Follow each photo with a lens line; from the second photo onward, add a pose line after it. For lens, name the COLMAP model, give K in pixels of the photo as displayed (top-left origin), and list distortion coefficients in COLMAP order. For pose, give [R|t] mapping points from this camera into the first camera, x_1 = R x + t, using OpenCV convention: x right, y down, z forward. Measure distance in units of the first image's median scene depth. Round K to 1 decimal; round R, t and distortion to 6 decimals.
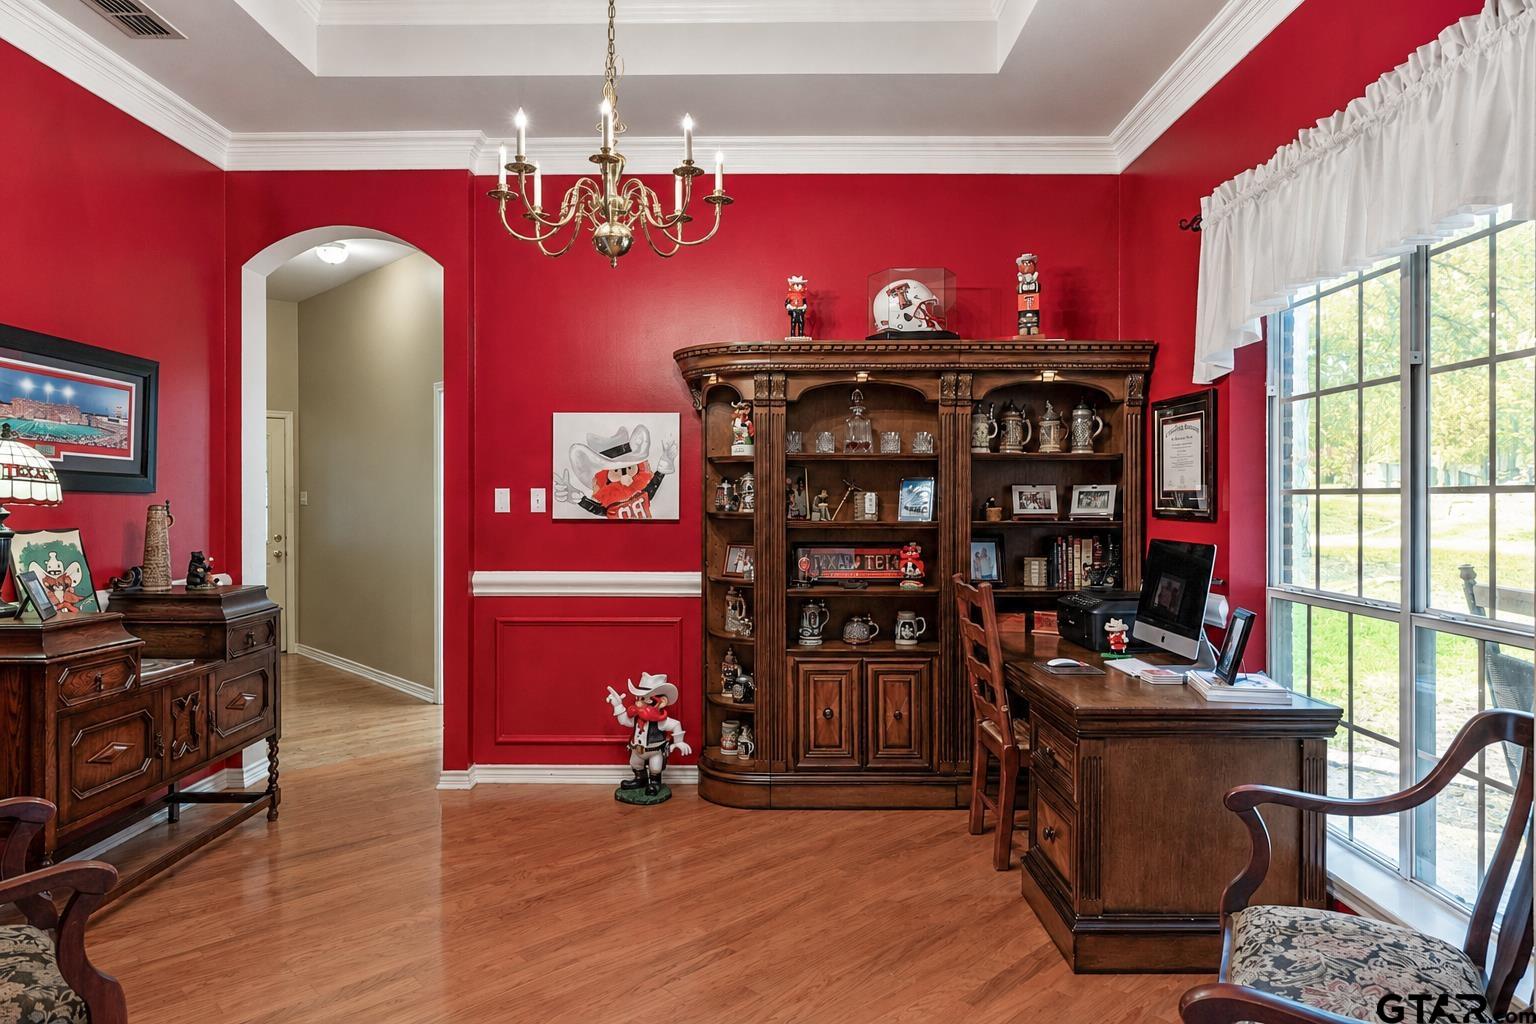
lens RADIAL K [[929.7, 0, 746.6], [0, 929.7, 493.8], [0, 0, 1]] dist [0.001943, 0.001930]
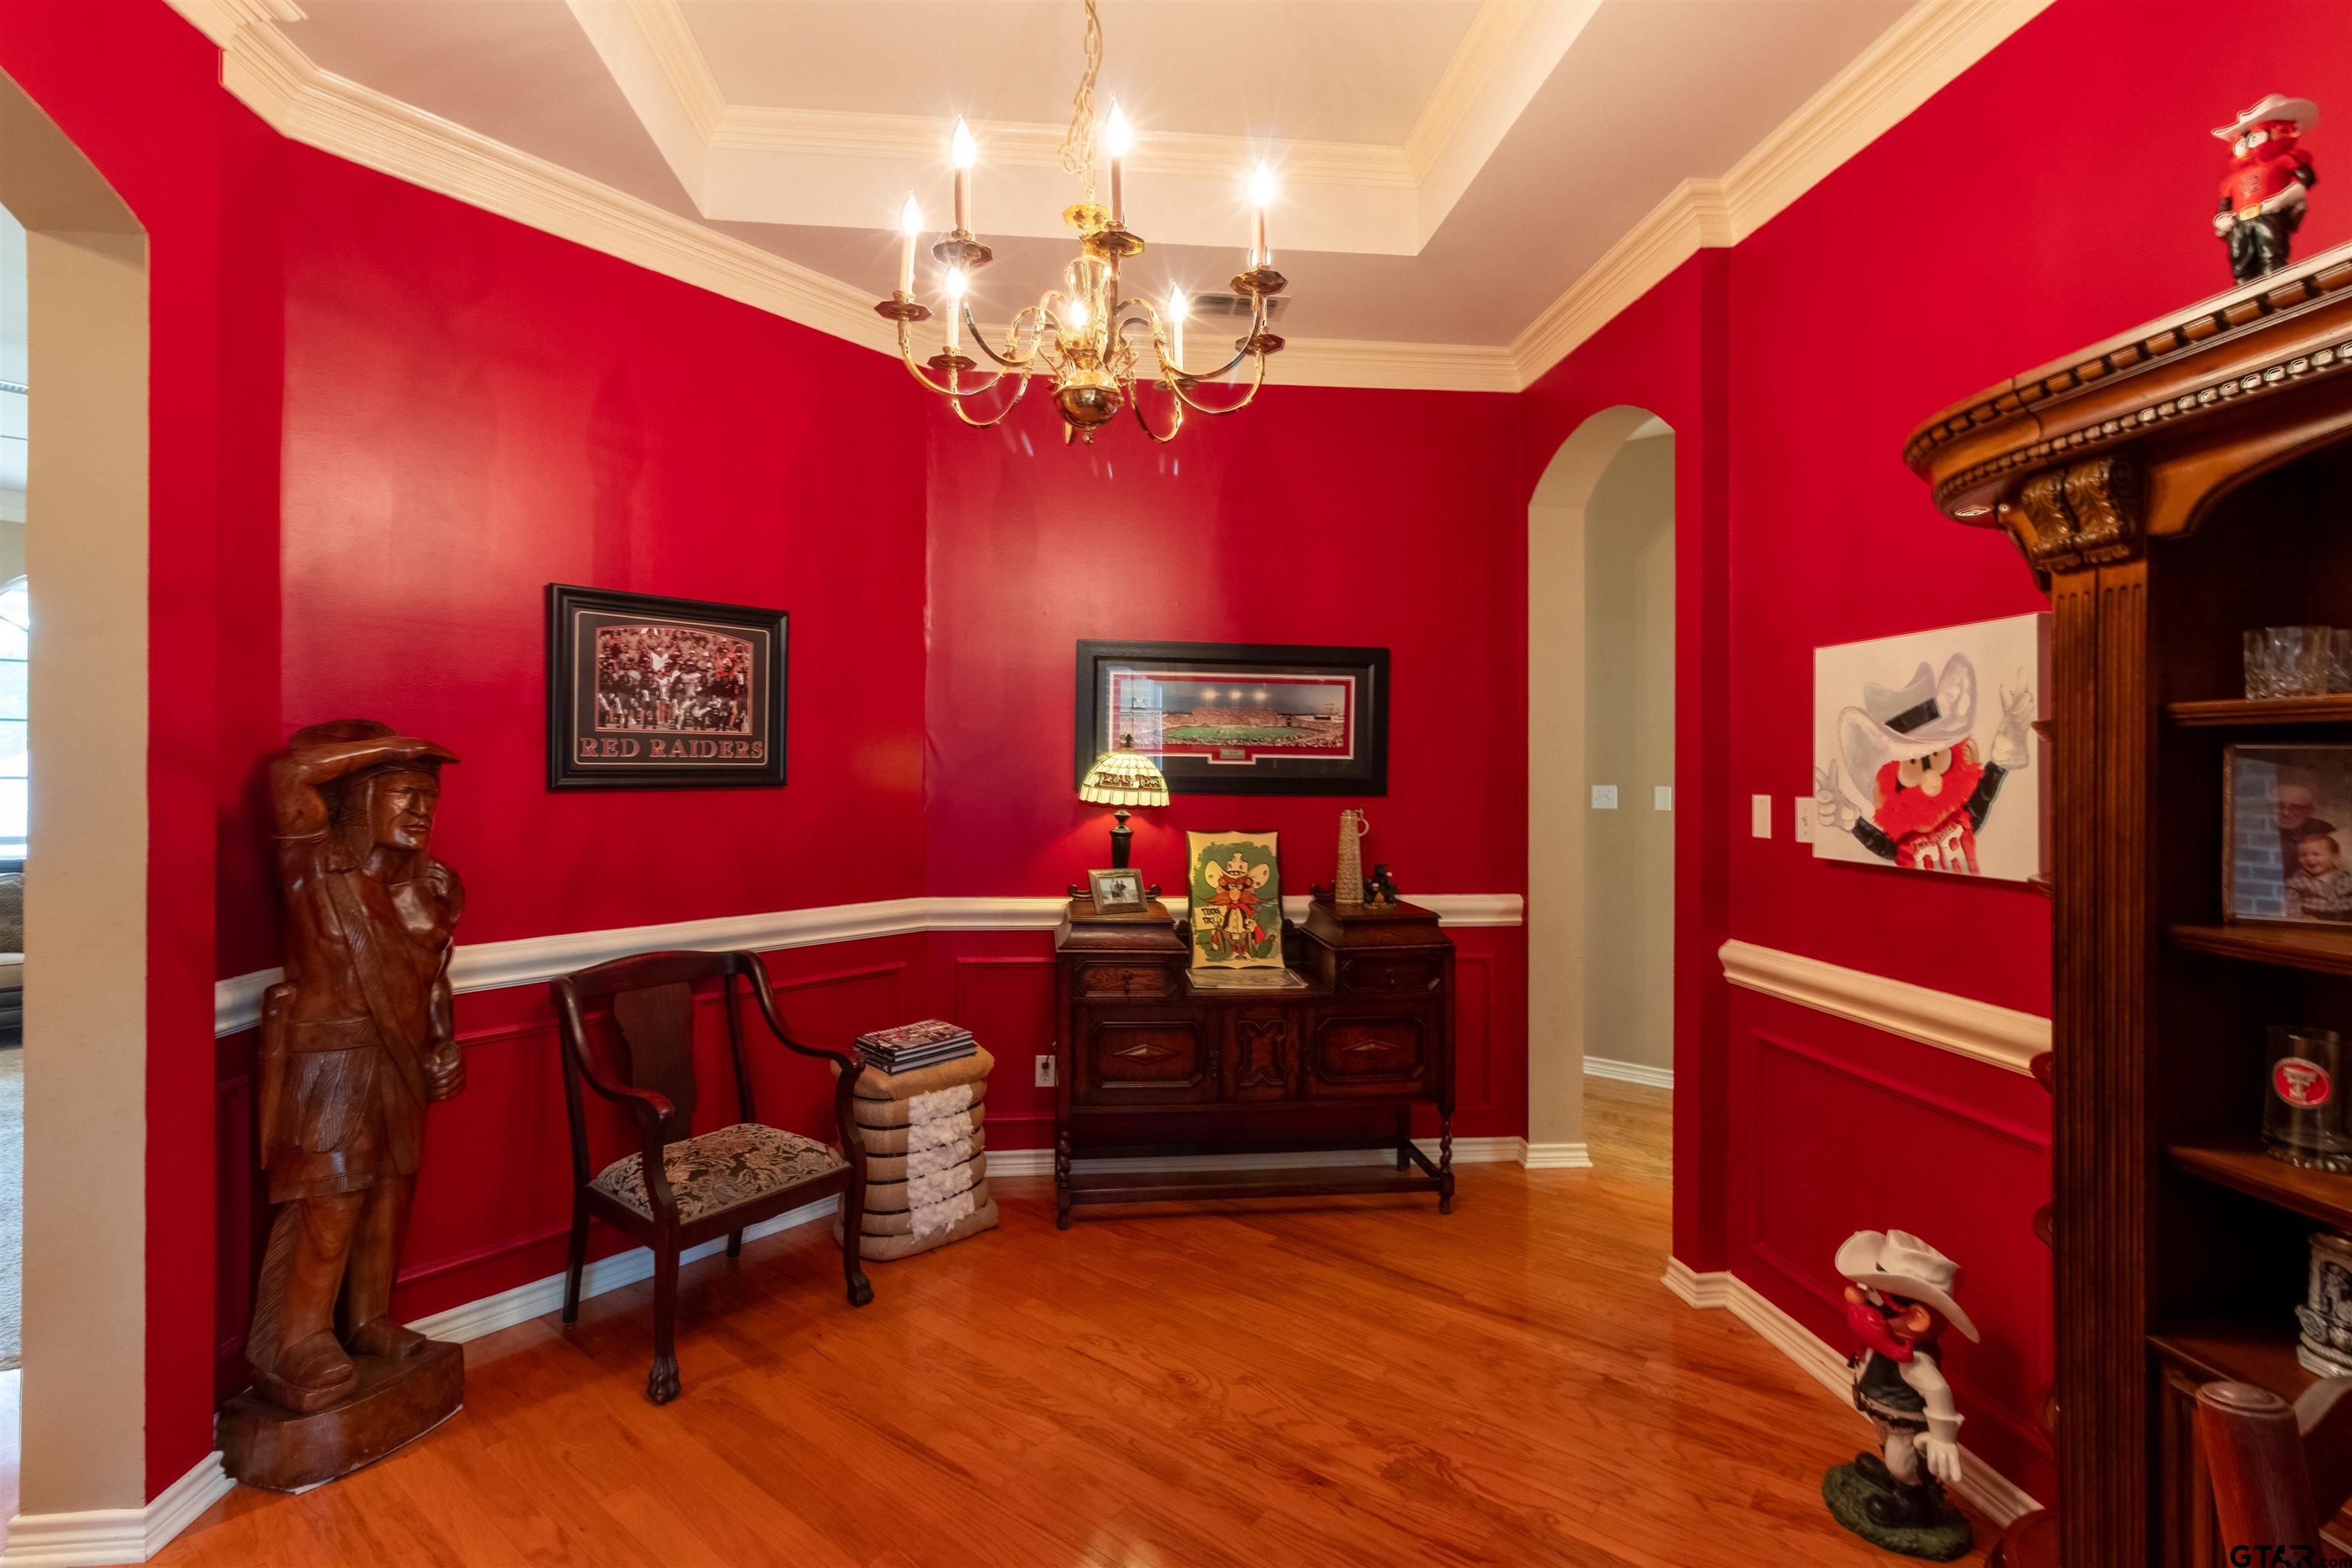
lens RADIAL K [[1090.9, 0, 1176.3], [0, 1090.9, 777.2], [0, 0, 1]] dist [-0.000113, -0.000307]
pose [[0.134877, 0.004927, -0.990850, 0.334744], [0.000461, 0.999987, 0.005035, -0.020451], [0.990862, -0.001136, 0.134873, 0.578446]]
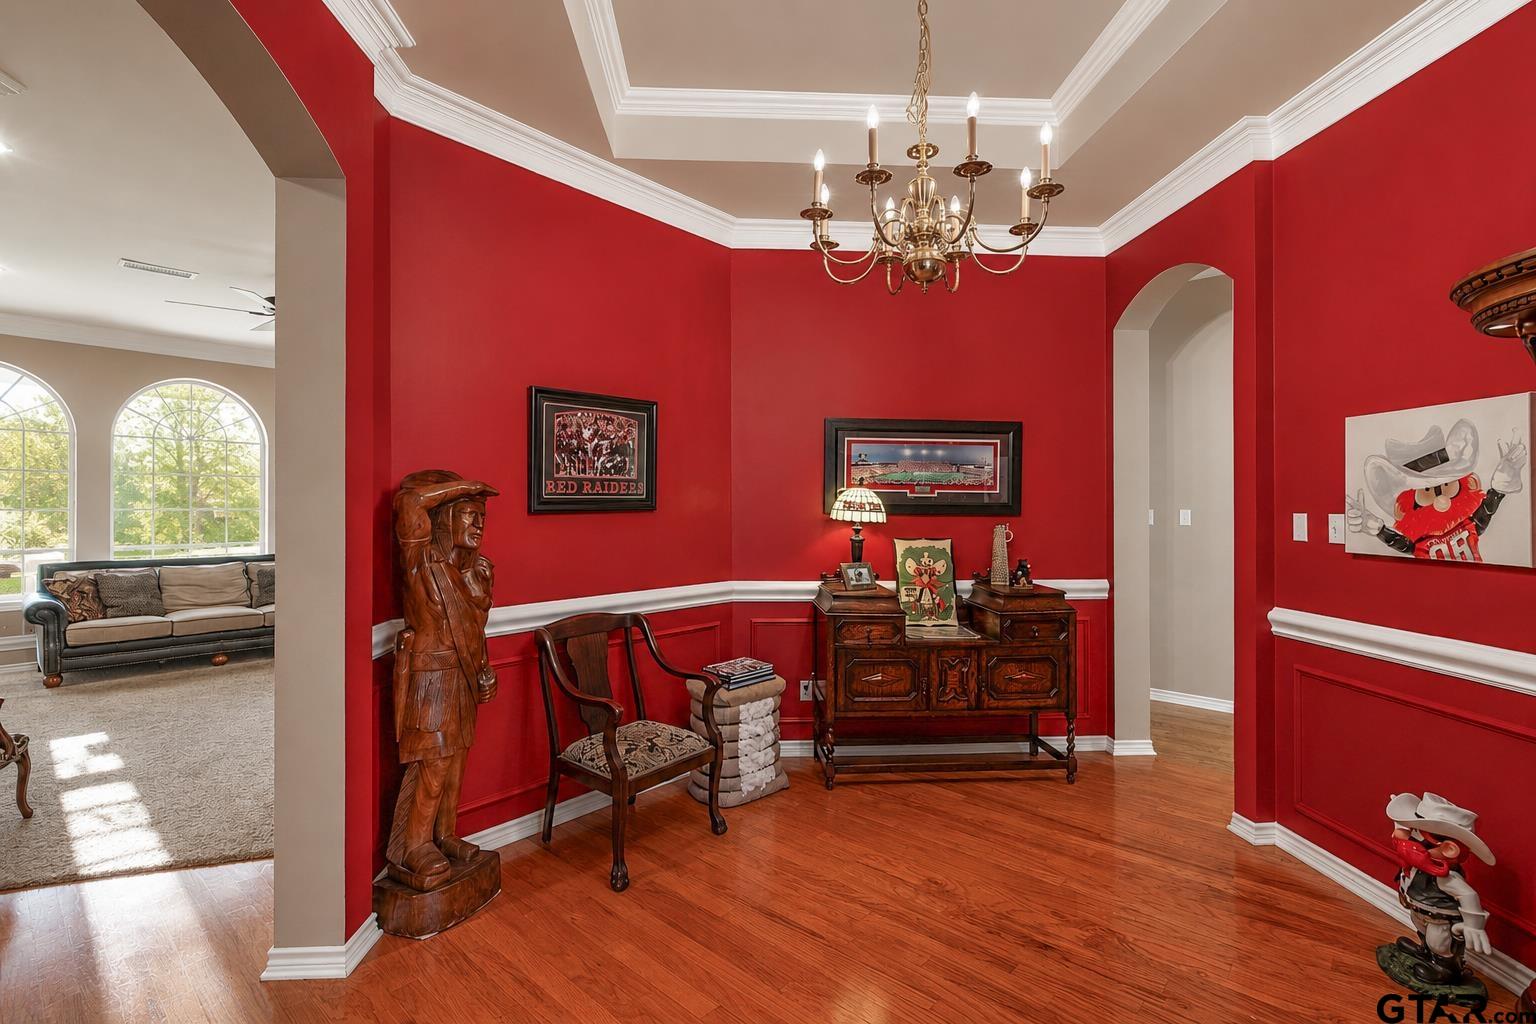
lens RADIAL K [[701.5, 0, 772.5], [0, 701.5, 504.2], [0, 0, 1]] dist [-0.001021, 0.000784]
pose [[0.091360, -0.001374, -0.995817, 0.337548], [0.005030, 0.999987, -0.000919, -0.016165], [0.995805, -0.004925, 0.091366, 0.467379]]
